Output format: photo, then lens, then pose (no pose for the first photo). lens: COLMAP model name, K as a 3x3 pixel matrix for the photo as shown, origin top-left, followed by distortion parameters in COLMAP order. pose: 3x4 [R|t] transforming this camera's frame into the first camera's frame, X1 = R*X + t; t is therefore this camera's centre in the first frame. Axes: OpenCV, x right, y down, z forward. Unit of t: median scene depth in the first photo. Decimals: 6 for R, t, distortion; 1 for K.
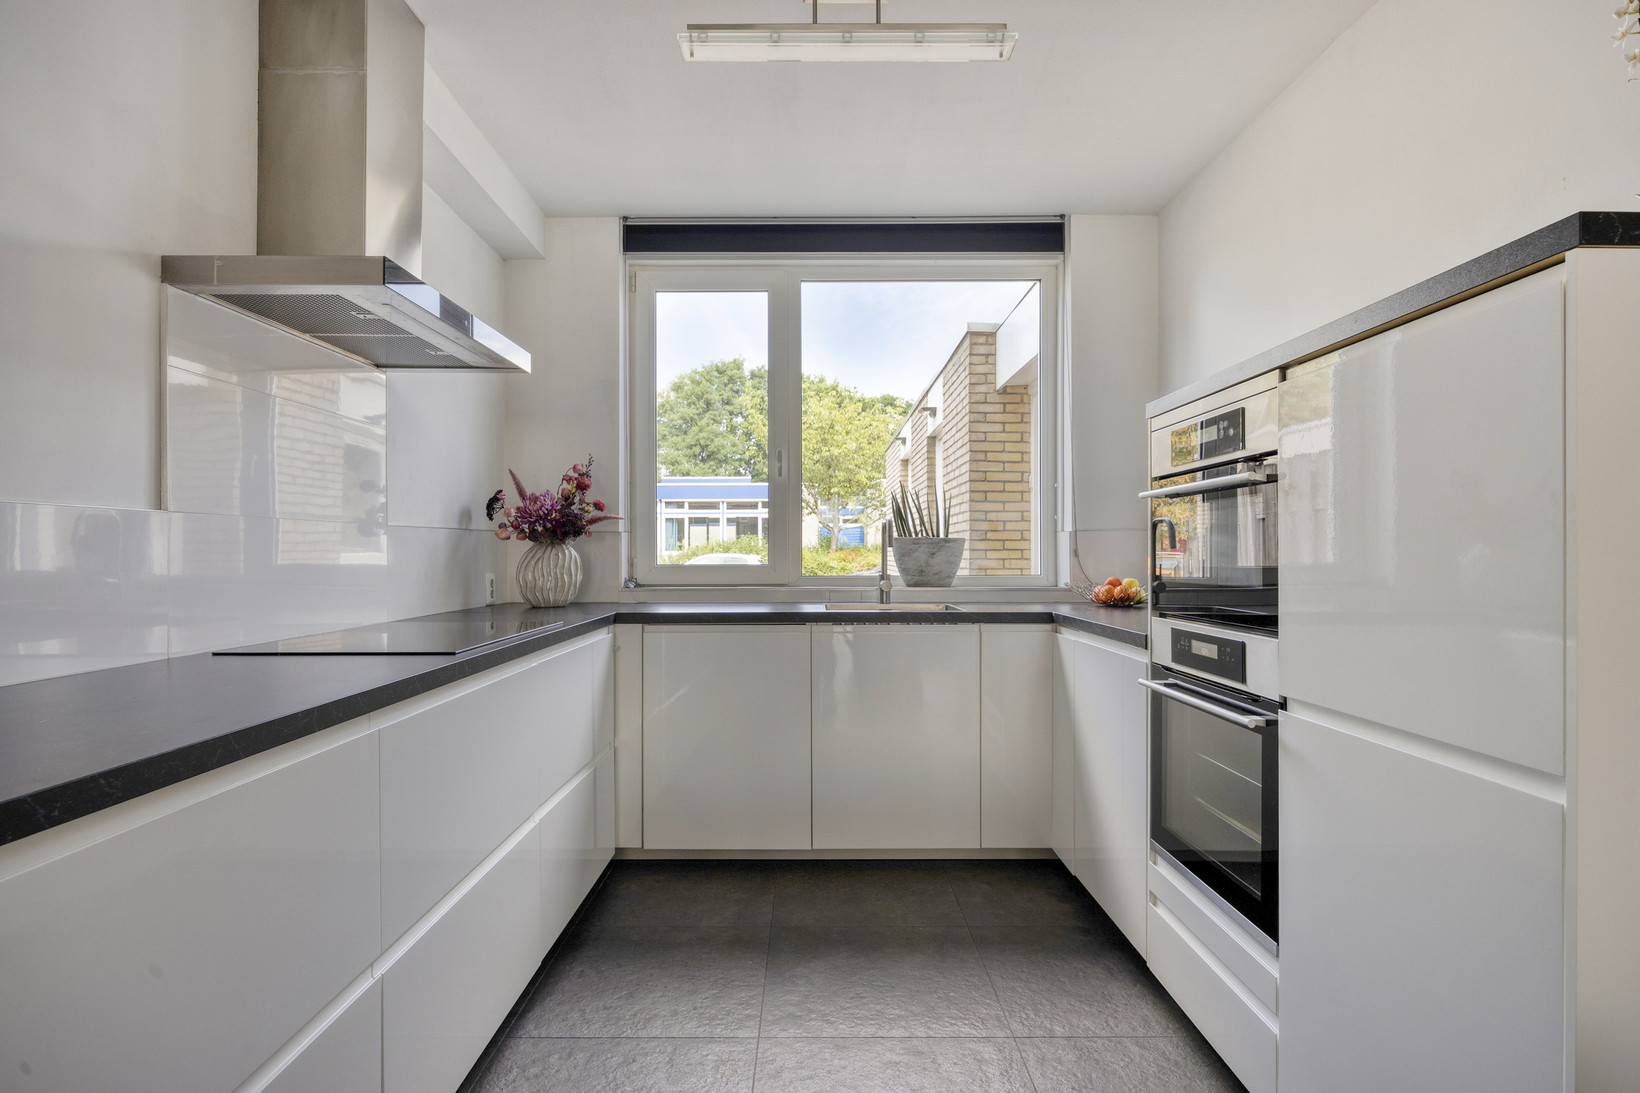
lens RADIAL K [[904.7, 0, 820.0], [0, 904.7, 546.5], [0, 0, 1]] dist [-0.000100, 0.000447]
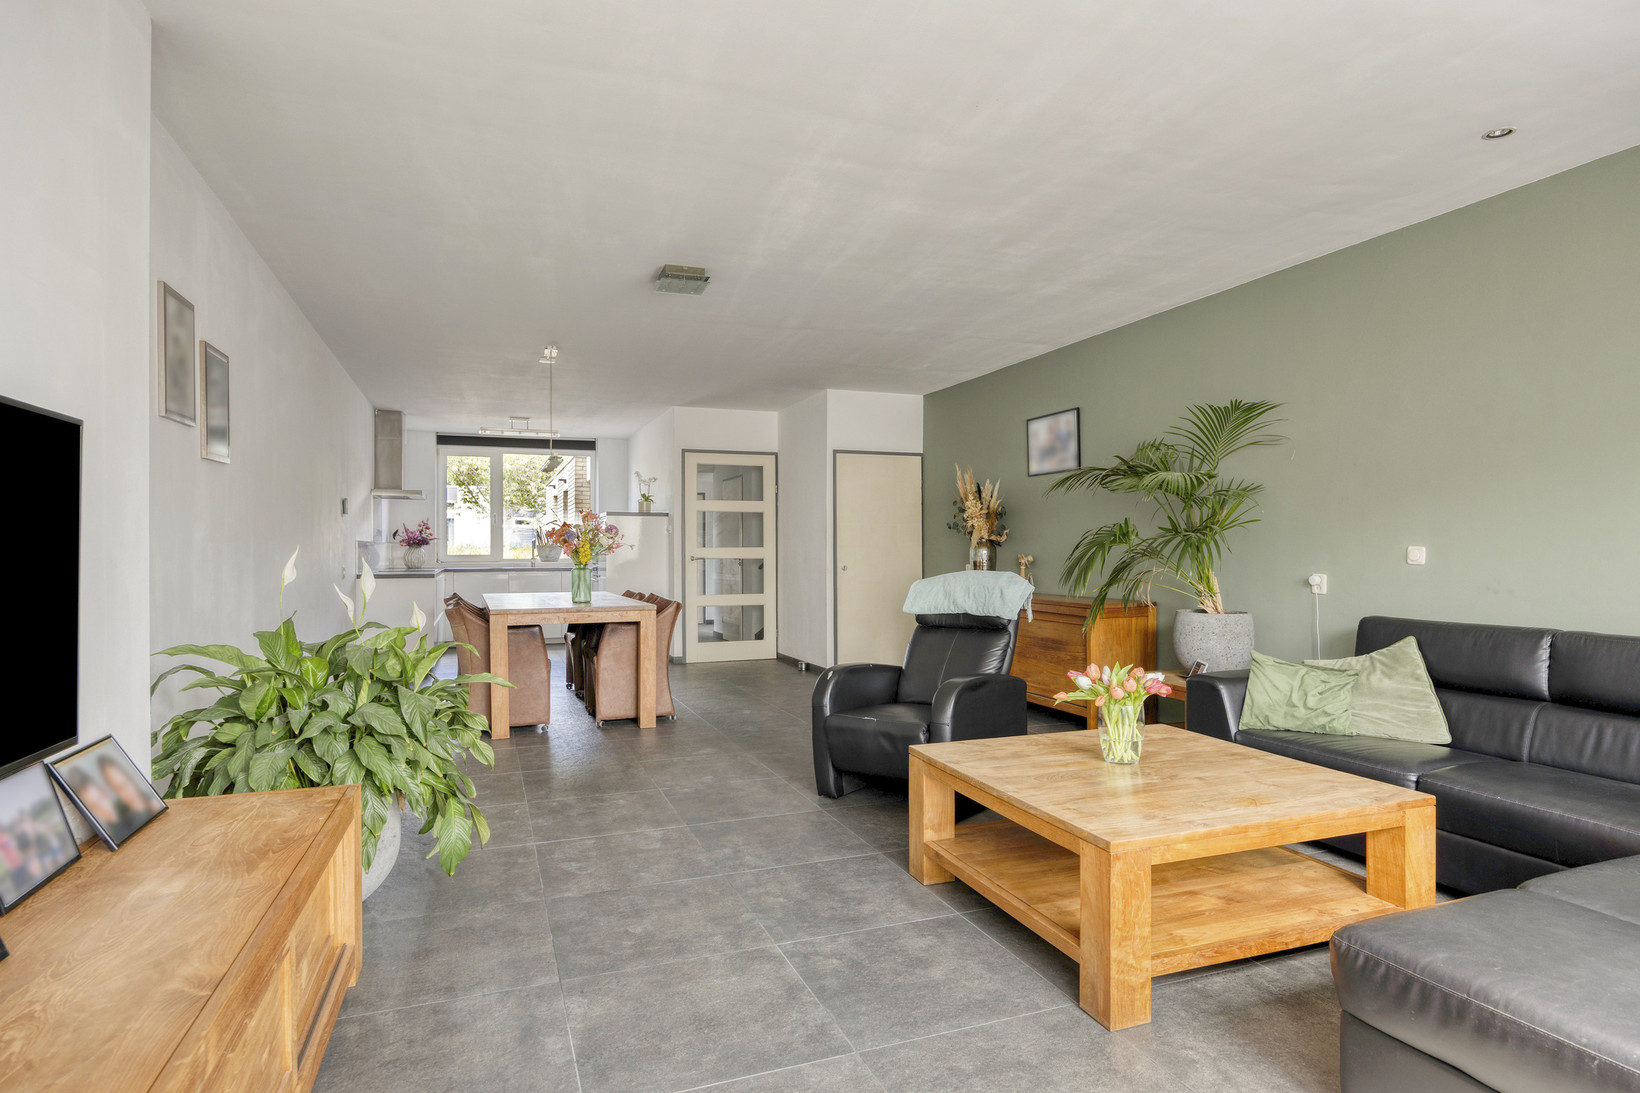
lens RADIAL K [[905.3, 0, 820.0], [0, 905.3, 546.5], [0, 0, 1]] dist [-0.000884, -0.000695]
pose [[0.939653, 0.000097, 0.342128, -0.061442], [-0.001503, 0.999991, 0.003846, -0.018376], [-0.342125, -0.004128, 0.939645, -2.073448]]
